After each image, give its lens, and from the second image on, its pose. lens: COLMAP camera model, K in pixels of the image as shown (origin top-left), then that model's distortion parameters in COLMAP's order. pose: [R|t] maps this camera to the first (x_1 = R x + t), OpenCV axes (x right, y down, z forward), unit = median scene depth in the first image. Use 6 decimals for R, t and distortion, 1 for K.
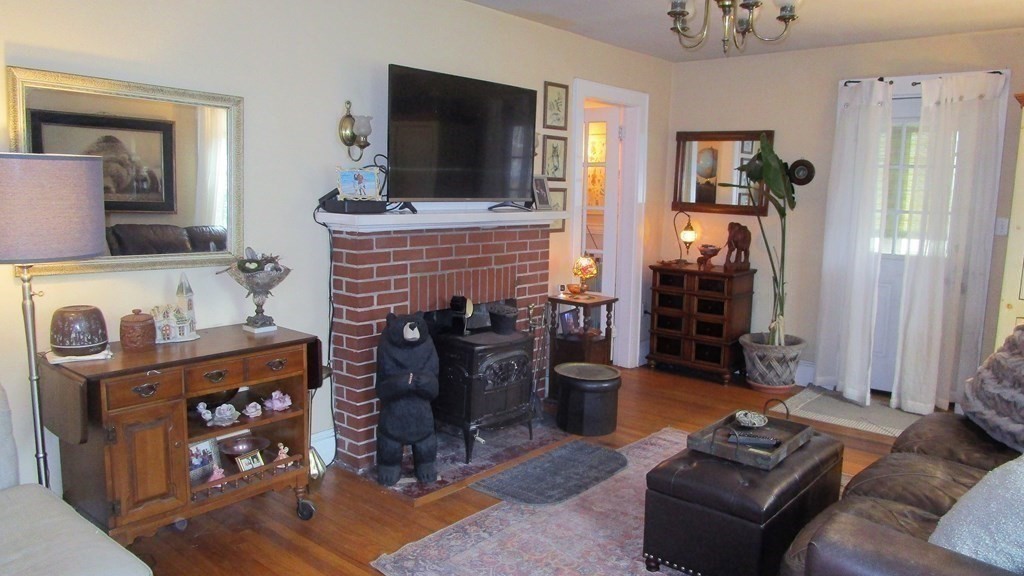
lens RADIAL K [[736.2, 0, 510.8], [0, 736.2, 286.9], [0, 0, 1]] dist [-0.014597, 0.003213]
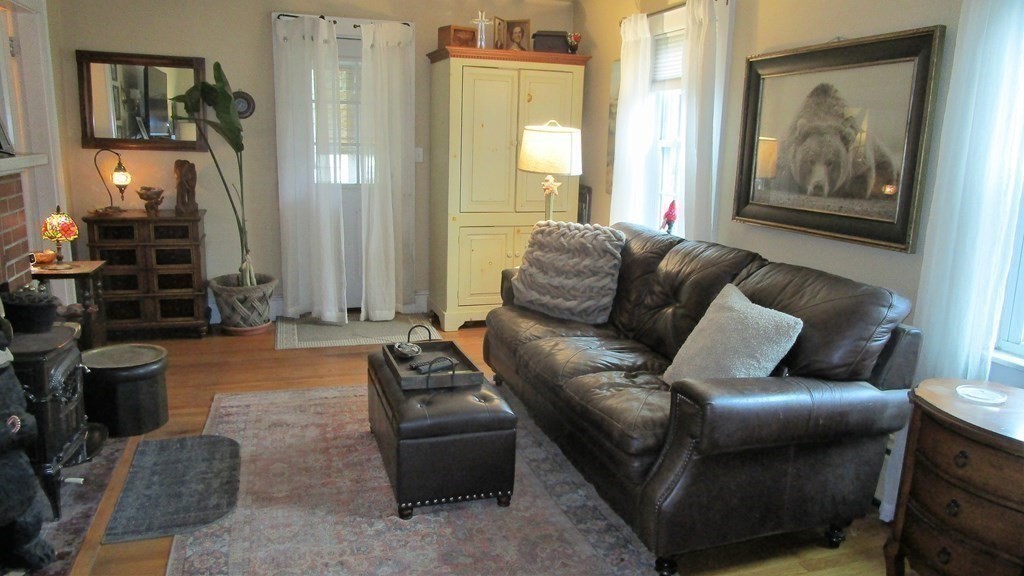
lens RADIAL K [[736.2, 0, 510.2], [0, 736.2, 288.6], [0, 0, 1]] dist [-0.014597, 0.003213]
pose [[0.532443, -0.181303, 0.826822, -0.273405], [0.100412, 0.983424, 0.150980, -0.030090], [-0.840489, 0.002635, 0.541822, 0.188849]]
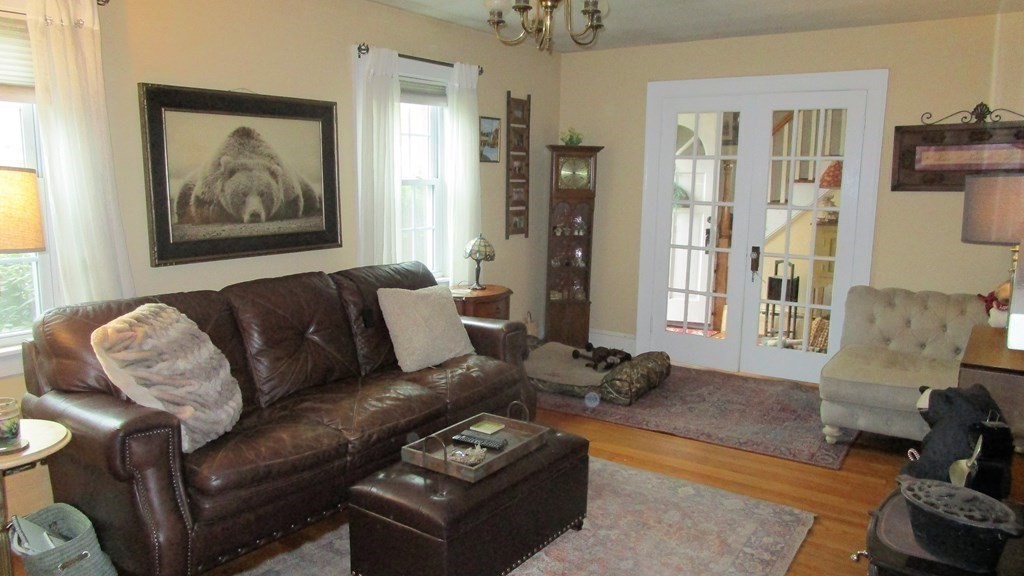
lens RADIAL K [[736.2, 0, 511.2], [0, 736.2, 288.4], [0, 0, 1]] dist [-0.014597, 0.003213]
pose [[-0.994716, -0.016084, -0.101396, 0.233190], [-0.044149, 0.958680, 0.281039, -0.145252], [0.092687, 0.284031, -0.954325, 1.080494]]
